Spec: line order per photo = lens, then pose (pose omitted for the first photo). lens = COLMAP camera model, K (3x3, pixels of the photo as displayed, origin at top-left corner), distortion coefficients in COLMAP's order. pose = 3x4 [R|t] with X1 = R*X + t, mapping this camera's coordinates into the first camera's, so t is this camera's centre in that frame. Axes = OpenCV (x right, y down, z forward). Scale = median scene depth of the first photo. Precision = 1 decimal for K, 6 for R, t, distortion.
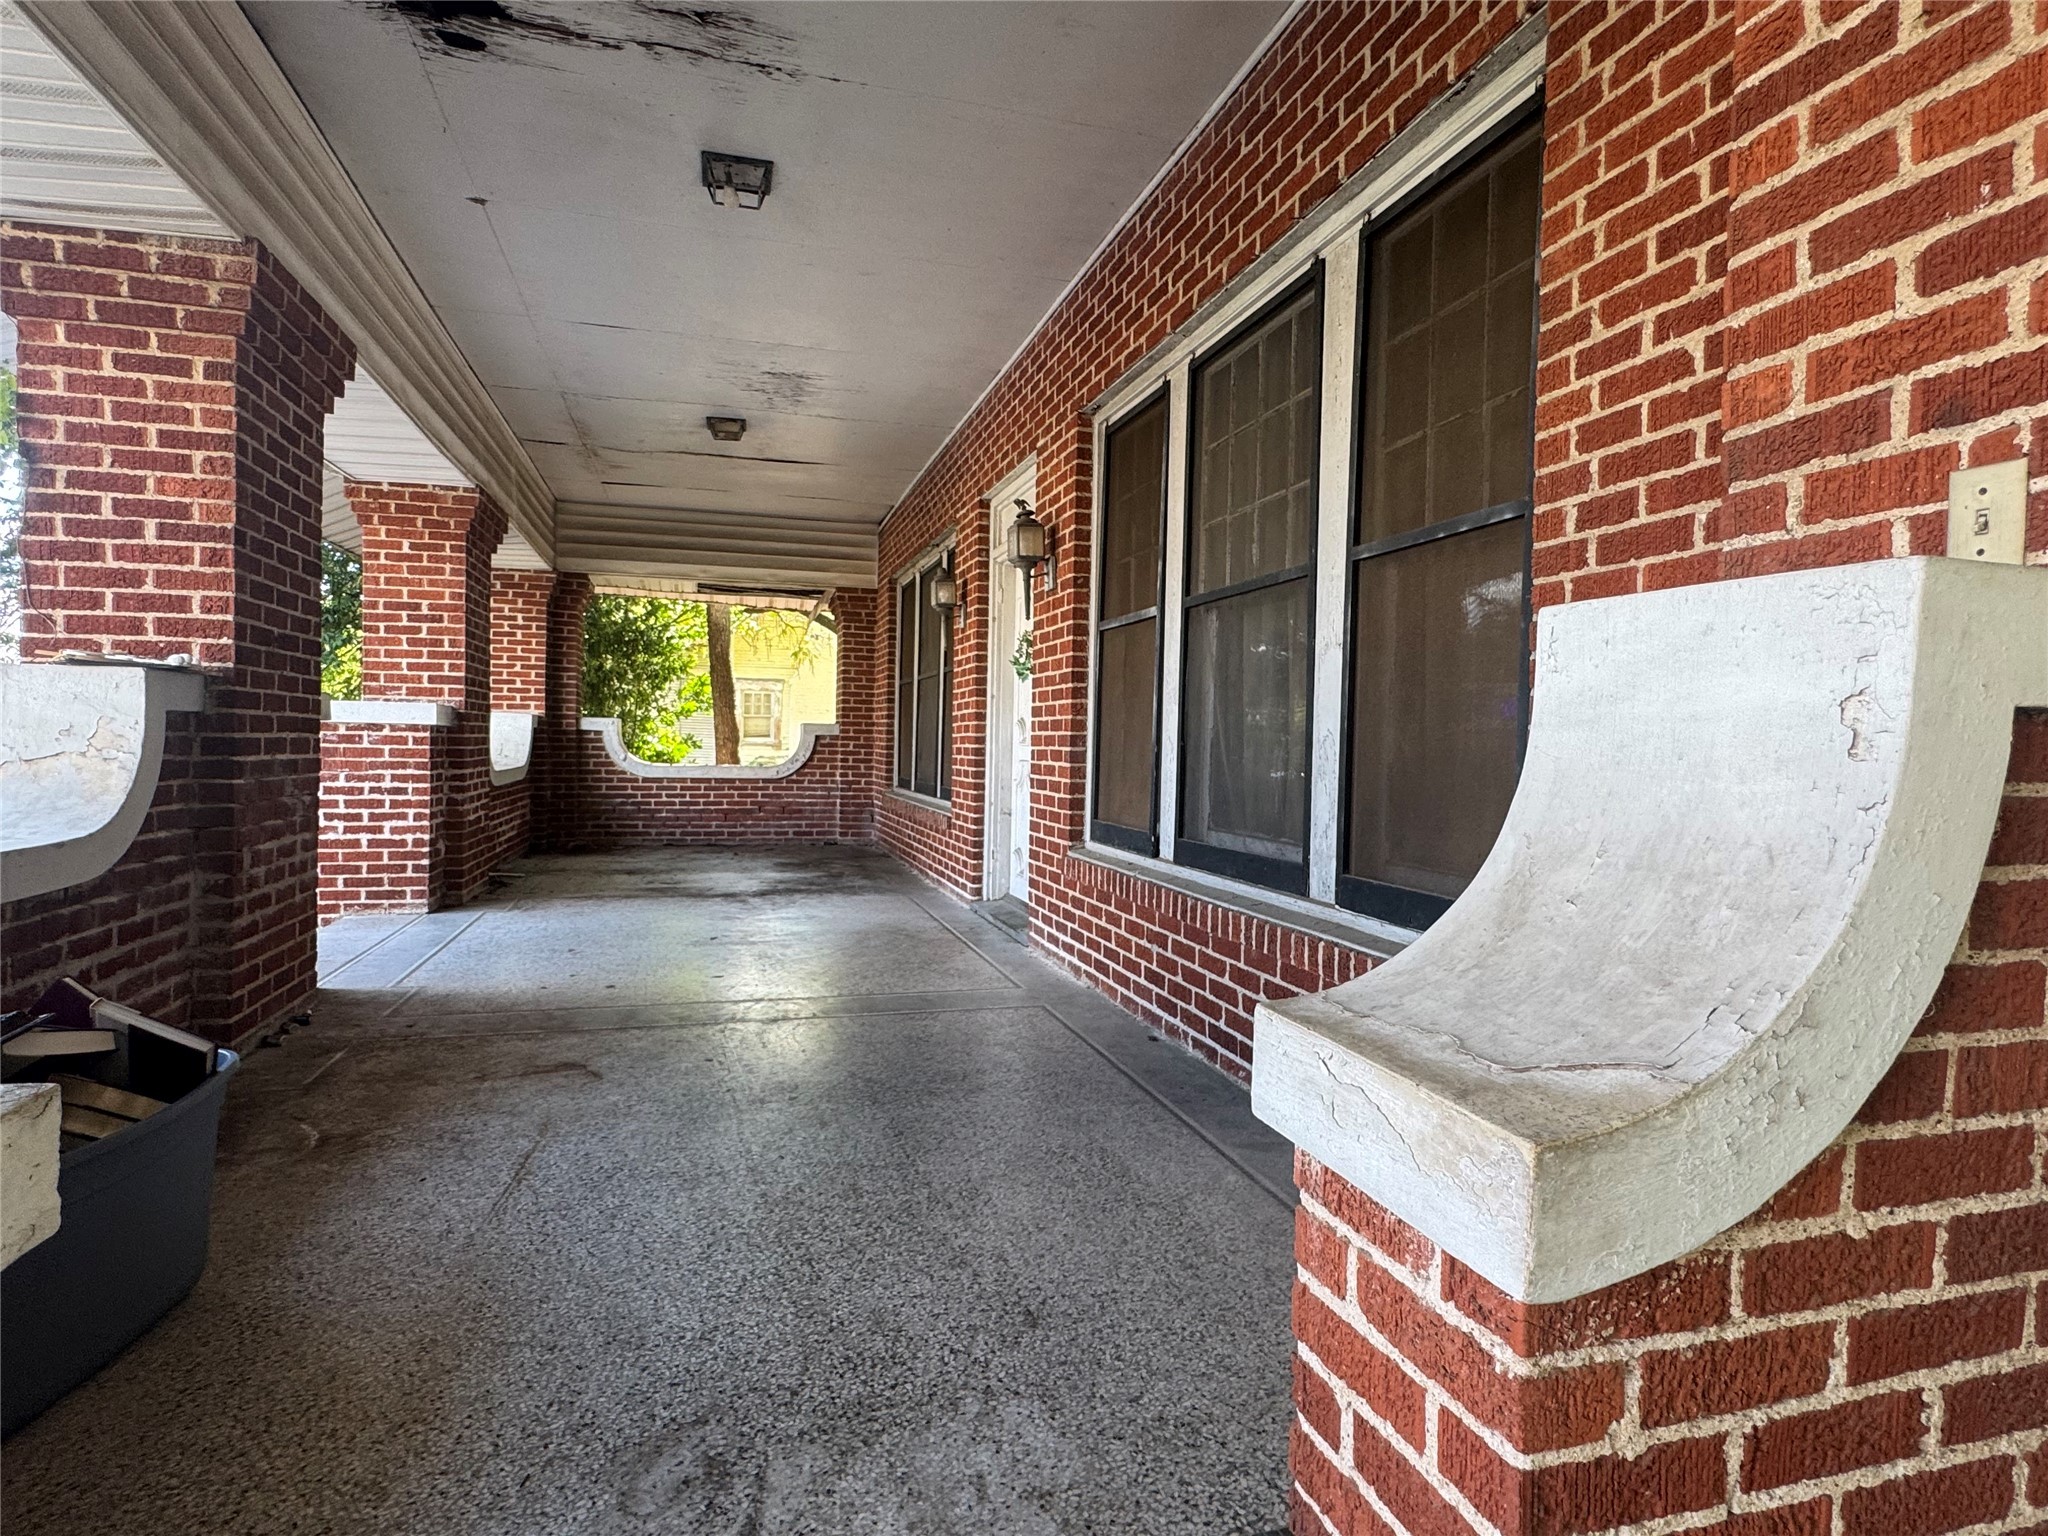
lens RADIAL K [[1078.9, 0, 1025.0], [0, 1078.9, 766.5], [0, 0, 1]] dist [0.001098, 0.000482]
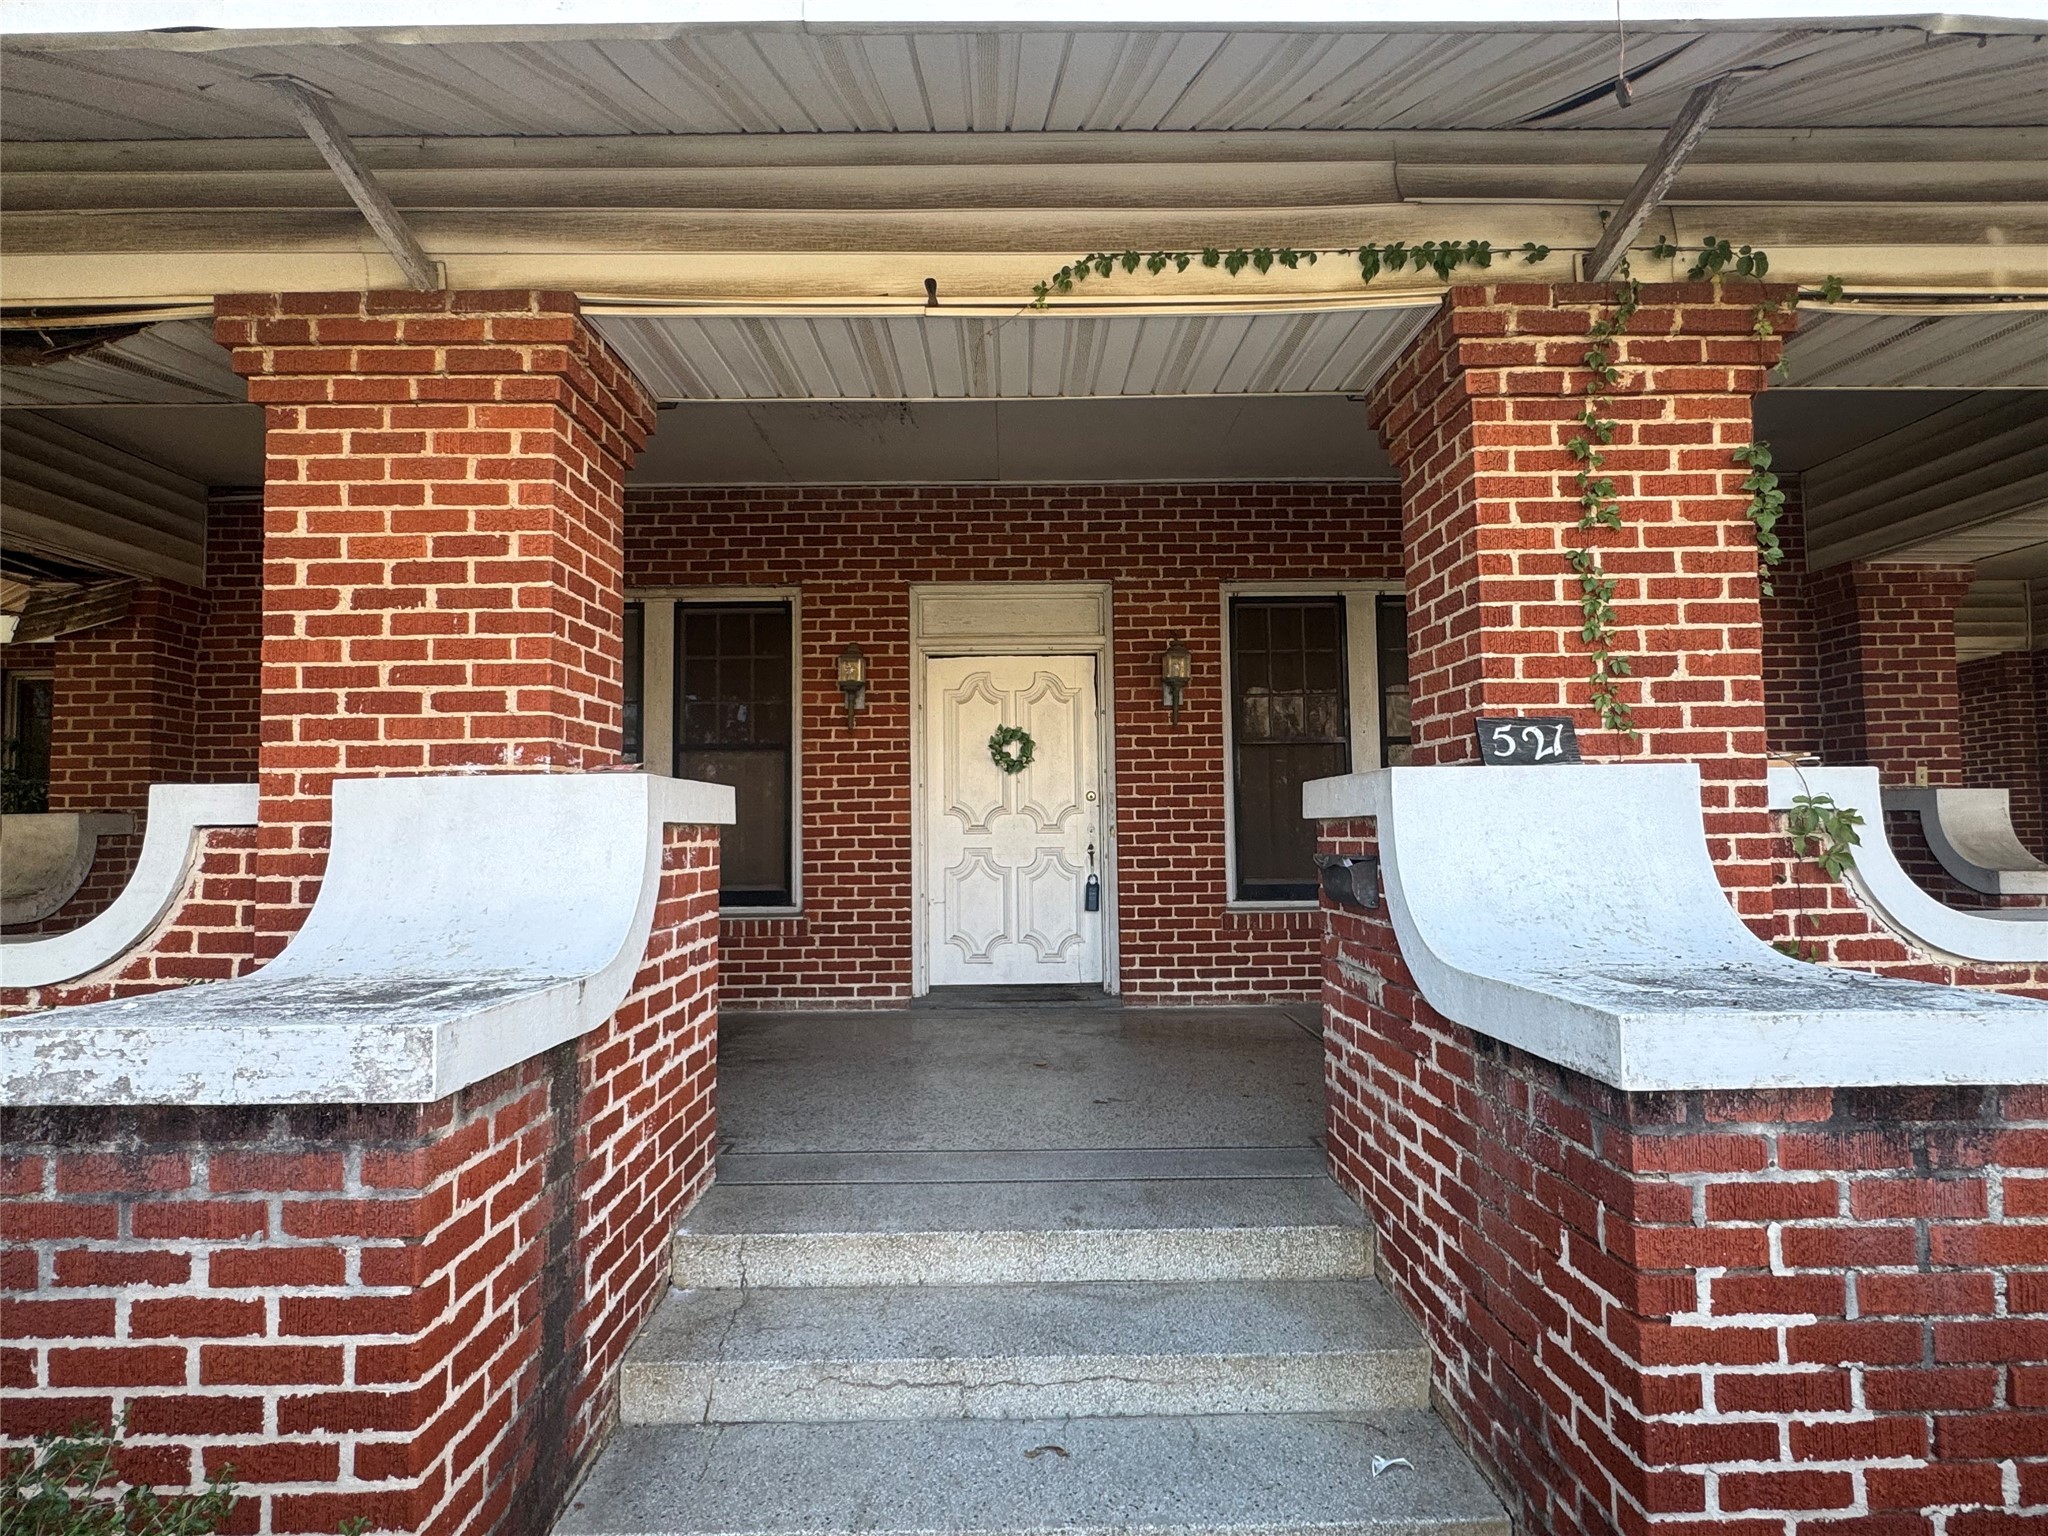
lens RADIAL K [[1078.9, 0, 1026.0], [0, 1078.9, 763.6], [0, 0, 1]] dist [0.001098, 0.000482]
pose [[0.272578, 0.038491, 0.961364, -4.922601], [0.041524, 0.997798, -0.051723, -0.167751], [-0.961237, 0.054018, 0.270379, 3.375399]]
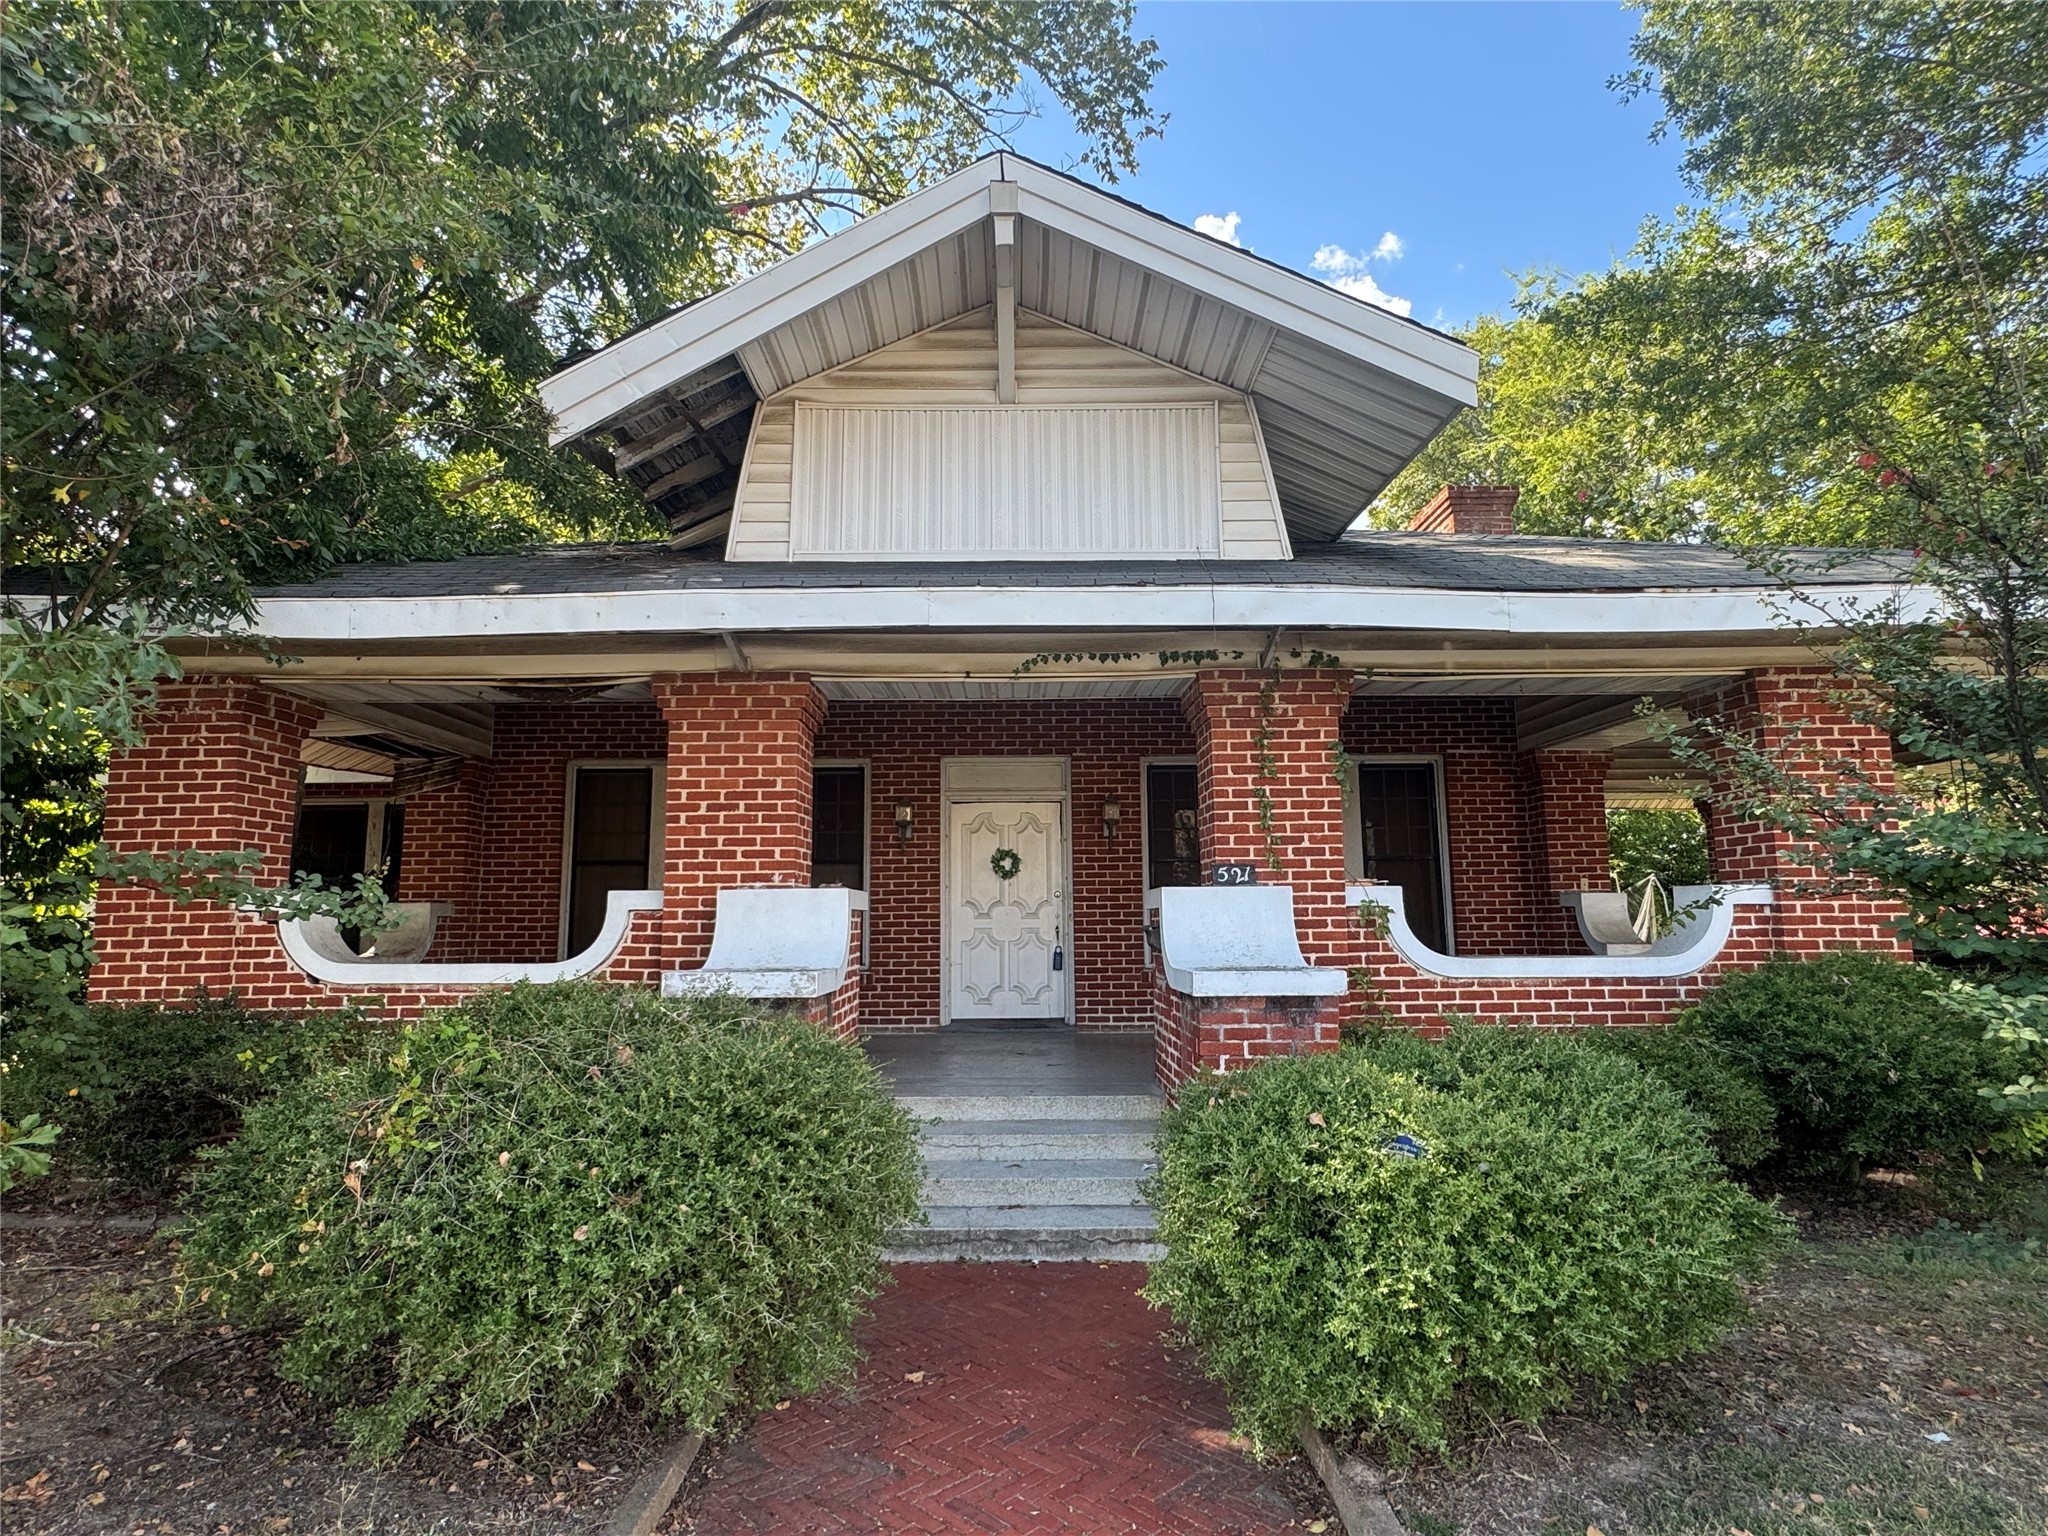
lens RADIAL K [[1078.9, 0, 1021.0], [0, 1078.9, 769.9], [0, 0, 1]] dist [0.001098, 0.000482]
pose [[0.277272, 0.114736, 0.953916, -7.583039], [0.036711, 0.990854, -0.129850, -0.154028], [-0.960090, 0.071023, 0.270524, 2.535472]]
